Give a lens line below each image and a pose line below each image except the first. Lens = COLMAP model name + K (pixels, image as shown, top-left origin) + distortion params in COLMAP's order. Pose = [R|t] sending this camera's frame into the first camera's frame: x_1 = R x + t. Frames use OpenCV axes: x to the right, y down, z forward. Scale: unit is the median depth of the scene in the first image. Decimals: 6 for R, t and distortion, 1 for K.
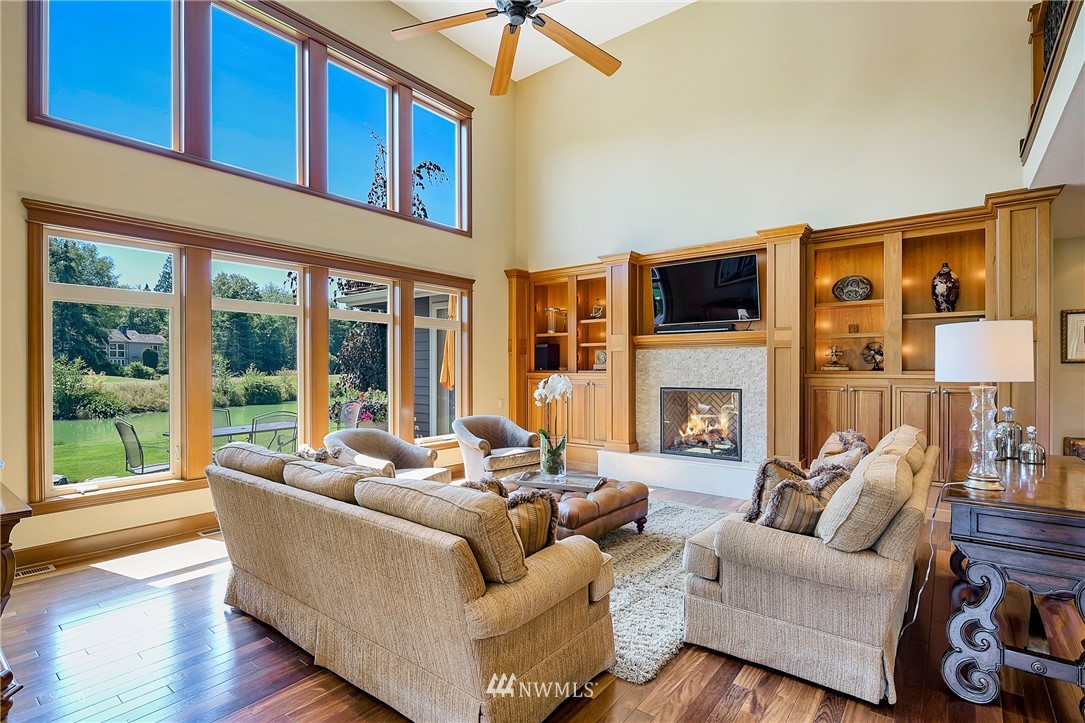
lens RADIAL K [[532.0, 0, 540.7], [0, 532.0, 368.1], [0, 0, 1]] dist [0.000459, -0.000377]
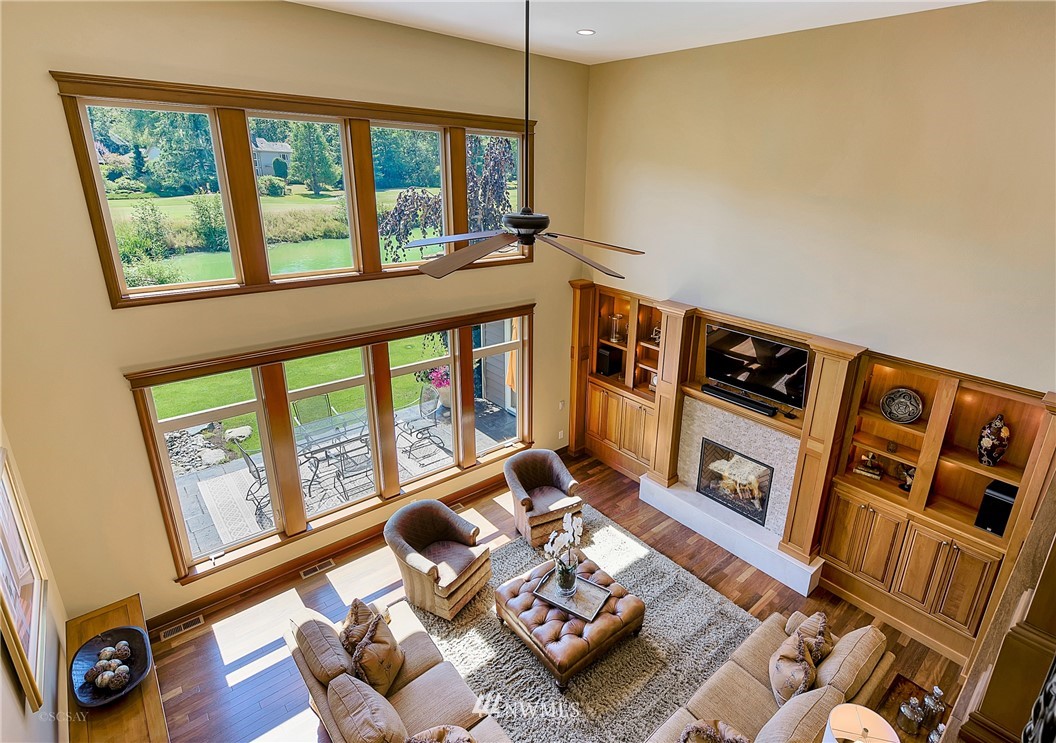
lens RADIAL K [[529.0, 0, 564.8], [0, 529.0, 380.3], [0, 0, 1]] dist [-0.000154, 0.000230]
pose [[0.986495, 0.081720, -0.141947, 0.086889], [-0.033572, 0.949127, 0.313099, -0.344655], [0.160312, -0.304105, 0.939053, 0.015531]]
